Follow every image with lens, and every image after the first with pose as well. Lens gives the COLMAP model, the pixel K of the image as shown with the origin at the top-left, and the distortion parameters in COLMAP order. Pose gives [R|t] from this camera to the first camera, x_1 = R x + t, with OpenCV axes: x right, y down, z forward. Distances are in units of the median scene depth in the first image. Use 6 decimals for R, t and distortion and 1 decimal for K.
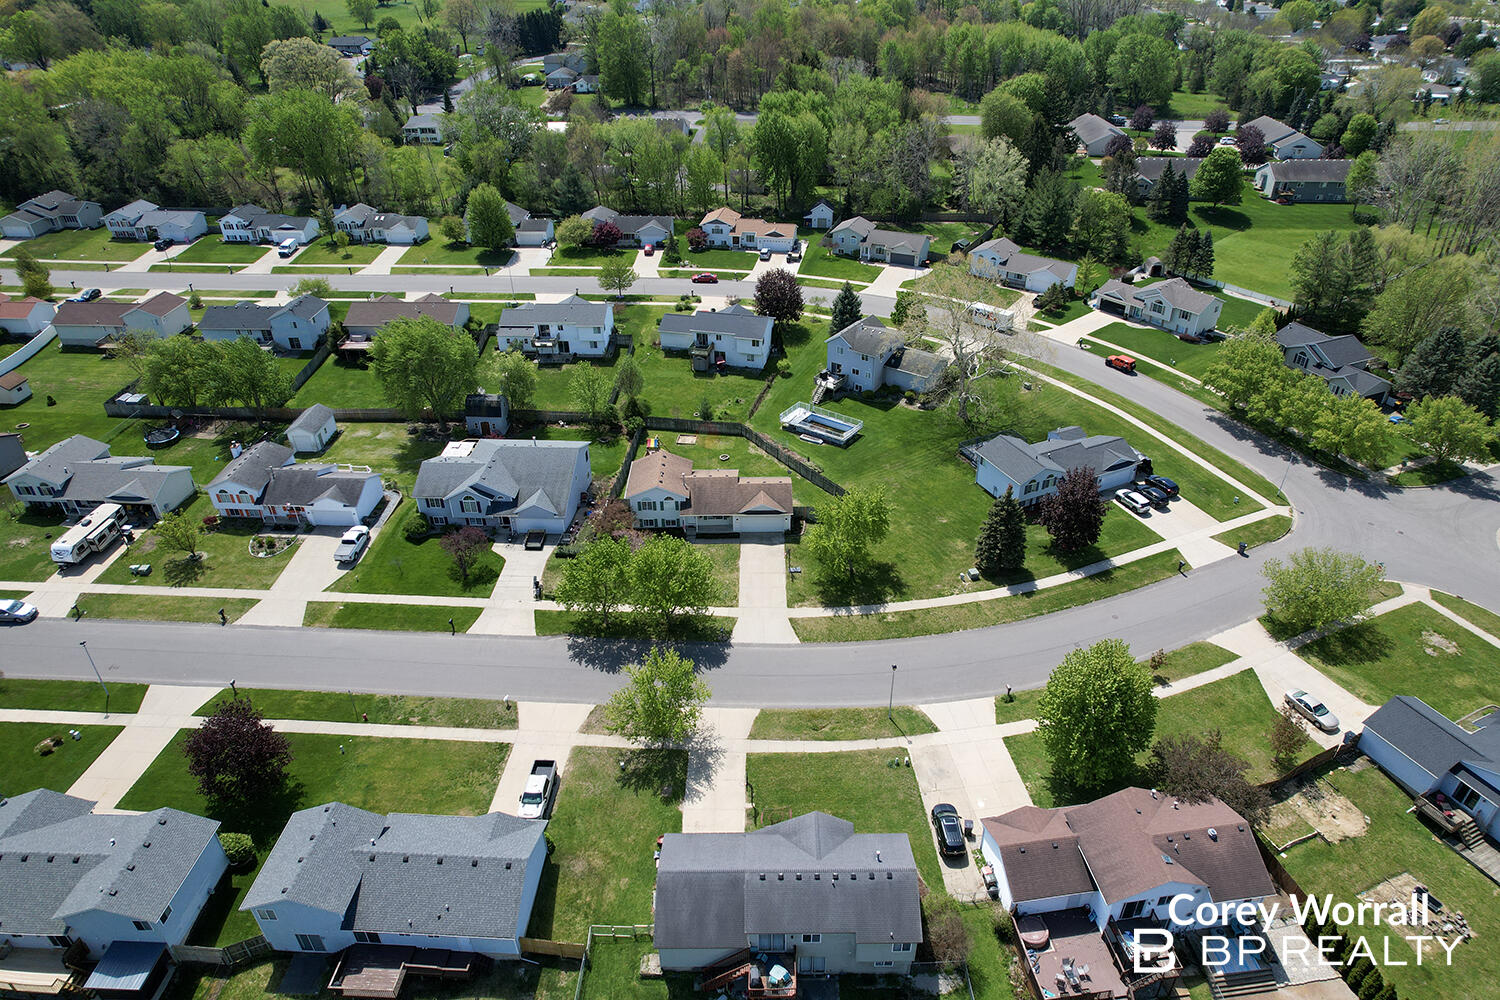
lens RADIAL K [[962.7, 0, 761.7], [0, 962.7, 500.2], [0, 0, 1]] dist [-0.082881, 0.070719]
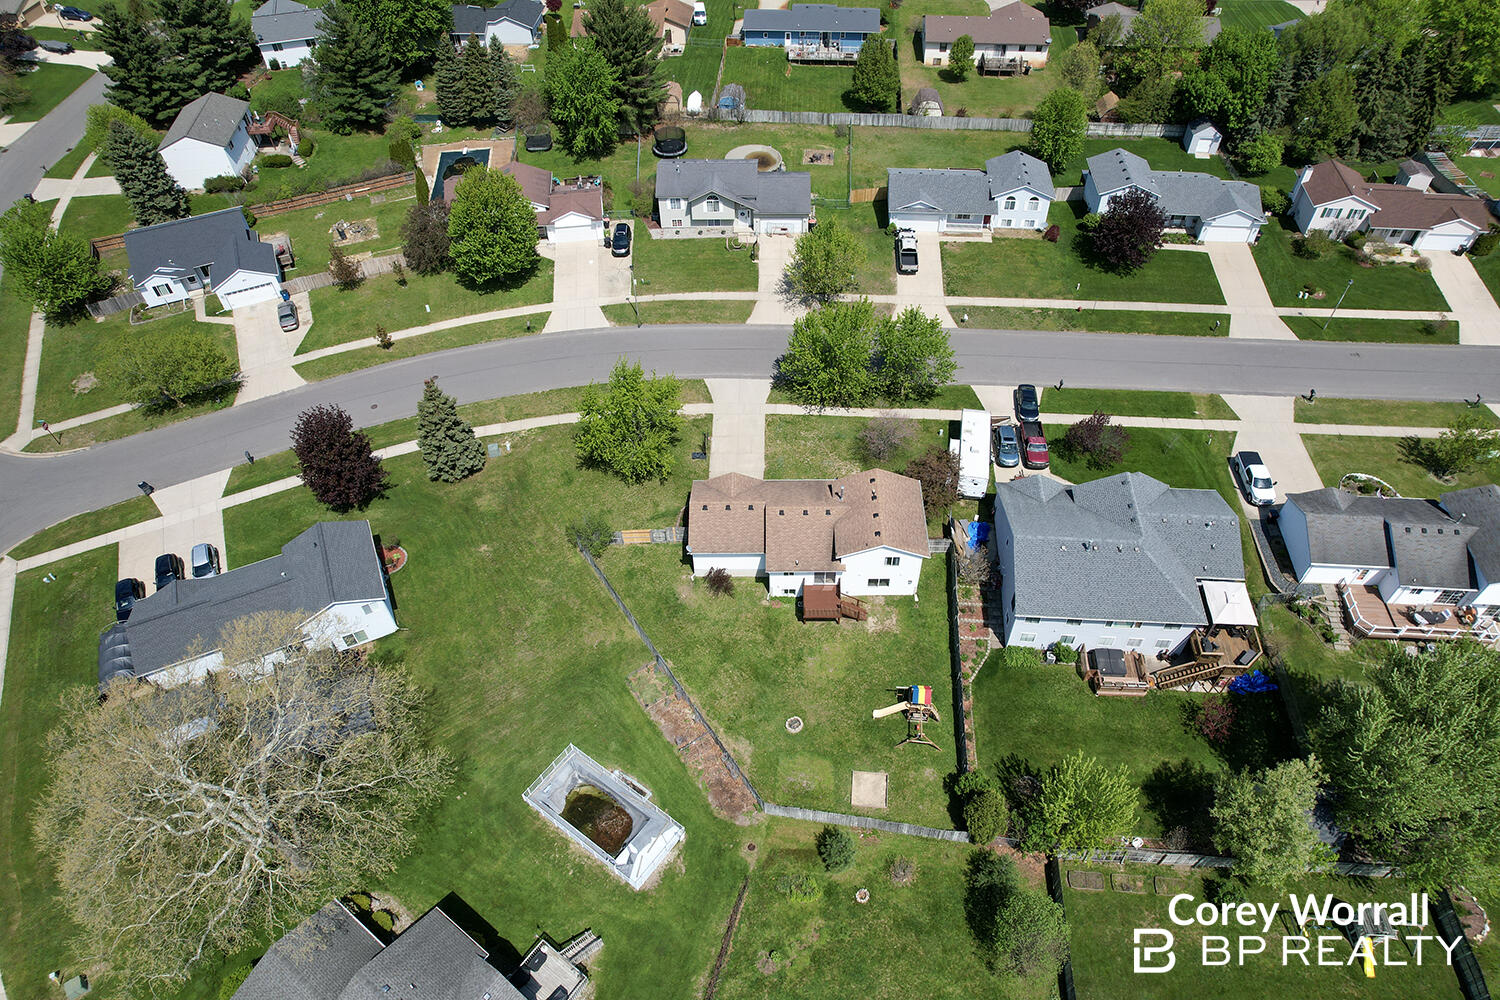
lens RADIAL K [[962.7, 0, 761.7], [0, 962.7, 500.2], [0, 0, 1]] dist [-0.082881, 0.070719]
pose [[-0.999727, 0.000507, 0.023364, -0.039630], [0.023149, 0.158697, 0.987056, -0.743888], [-0.003207, 0.987327, -0.158665, 1.154852]]
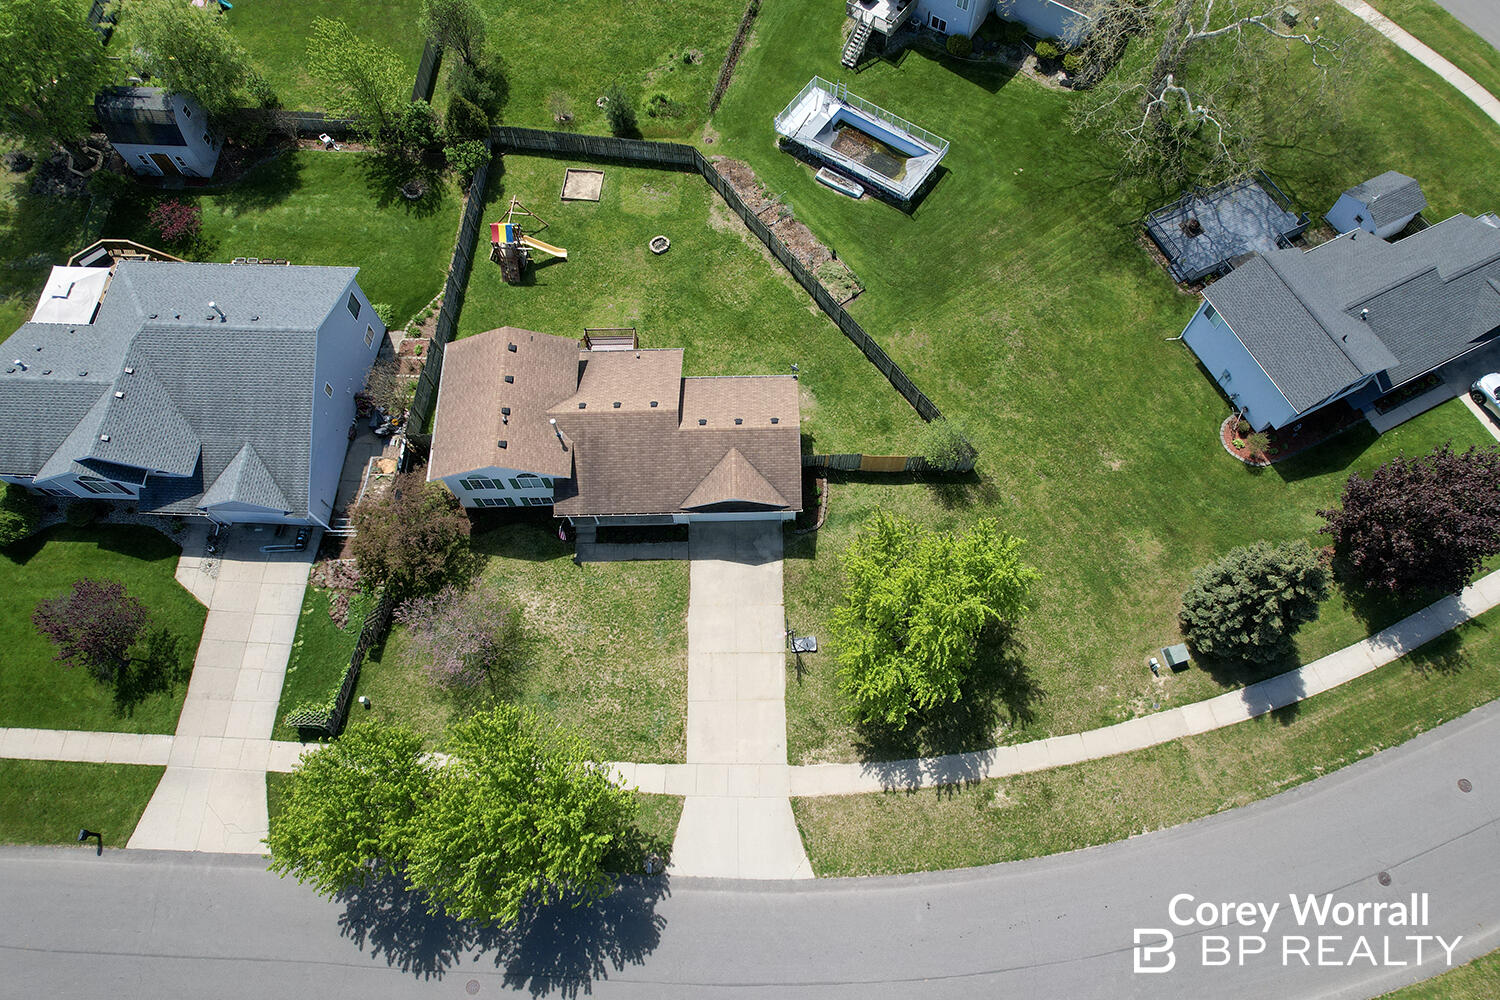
lens RADIAL K [[962.7, 0, 761.7], [0, 962.7, 500.2], [0, 0, 1]] dist [-0.082881, 0.070719]
pose [[0.999963, -0.008545, -0.000250, 0.014021], [0.007216, 0.828133, 0.560486, -0.248666], [-0.004582, -0.560467, 0.828164, 0.637571]]
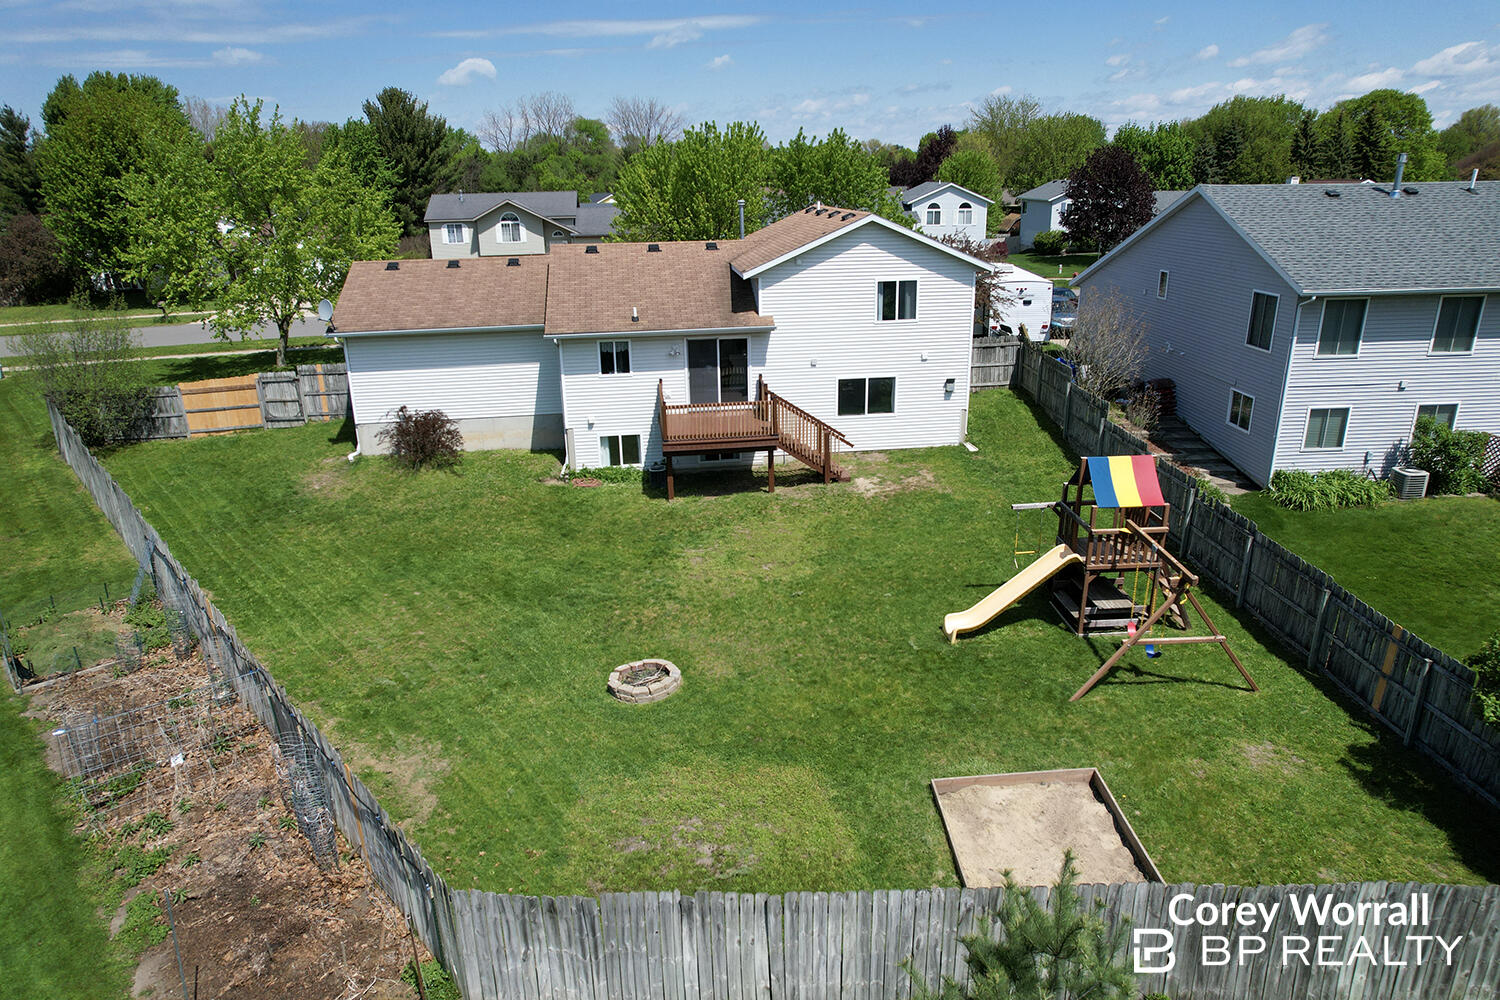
lens RADIAL K [[962.7, 0, 761.7], [0, 962.7, 500.2], [0, 0, 1]] dist [-0.082881, 0.070719]
pose [[-0.990616, 0.061752, -0.121932, -0.048277], [-0.058914, 0.612061, 0.788613, -0.208072], [0.123328, 0.788396, -0.602679, 1.279076]]
